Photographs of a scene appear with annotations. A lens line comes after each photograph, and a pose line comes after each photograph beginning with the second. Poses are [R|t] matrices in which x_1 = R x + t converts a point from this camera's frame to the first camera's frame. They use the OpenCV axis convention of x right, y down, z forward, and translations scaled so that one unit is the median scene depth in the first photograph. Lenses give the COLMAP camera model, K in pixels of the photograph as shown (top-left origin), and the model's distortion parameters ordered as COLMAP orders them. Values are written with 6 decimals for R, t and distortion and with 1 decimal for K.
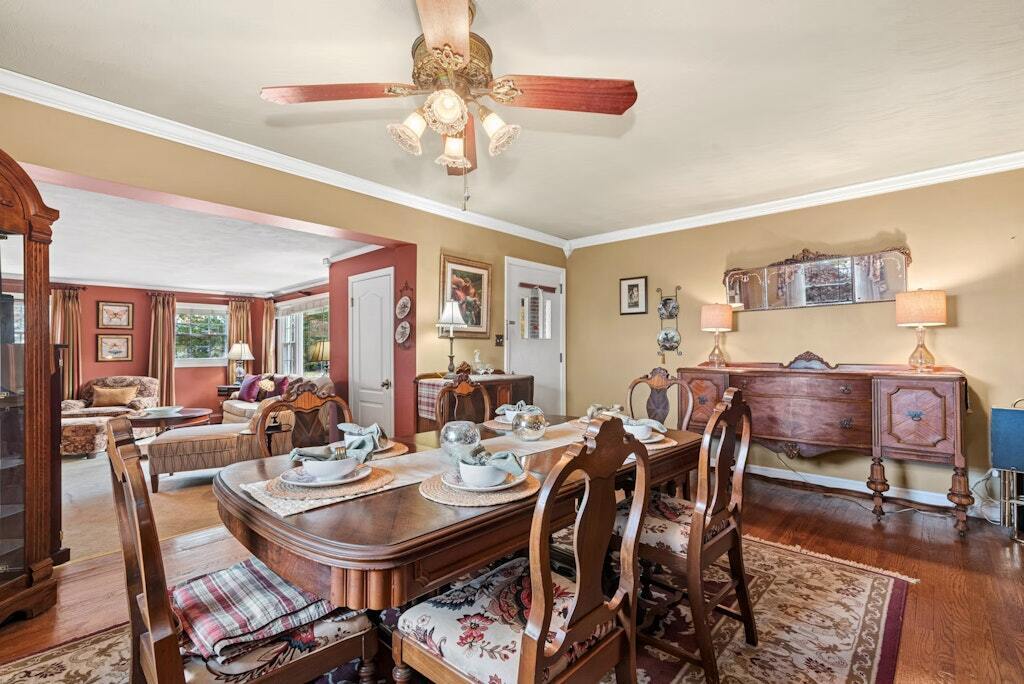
lens RADIAL K [[463.4, 0, 514.1], [0, 463.4, 344.2], [0, 0, 1]] dist [0.012563, 0.001093]
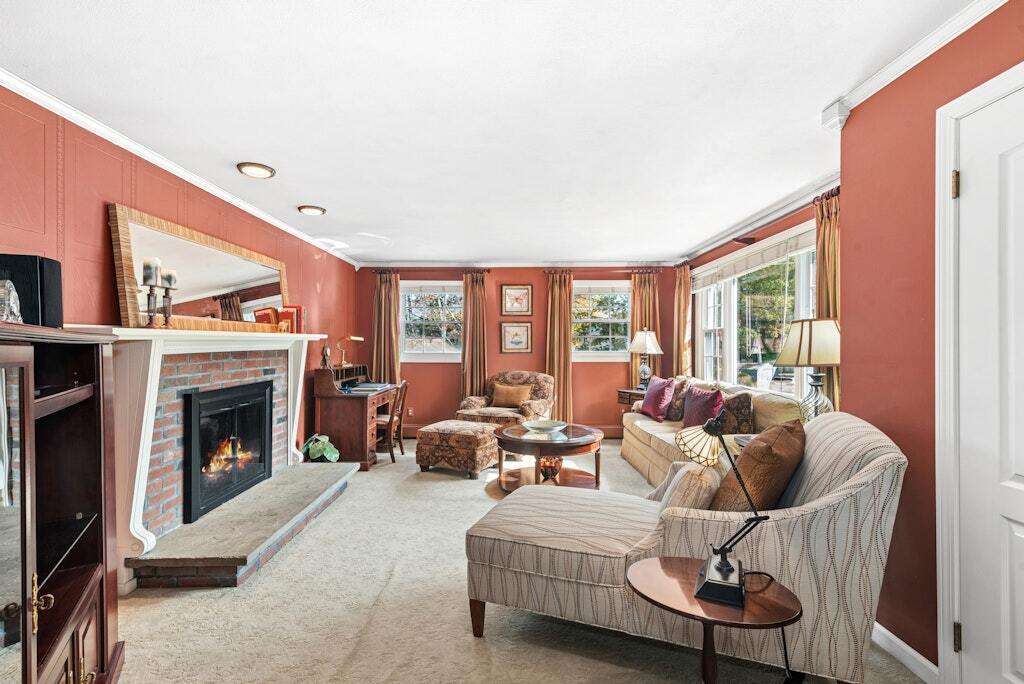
lens RADIAL K [[463.4, 0, 513.1], [0, 463.4, 341.4], [0, 0, 1]] dist [0.012563, 0.001093]
pose [[0.681082, 0.003890, -0.732197, -0.219124], [0.005733, 0.999927, 0.010645, 0.005525], [0.732185, -0.011447, 0.681010, 0.392514]]
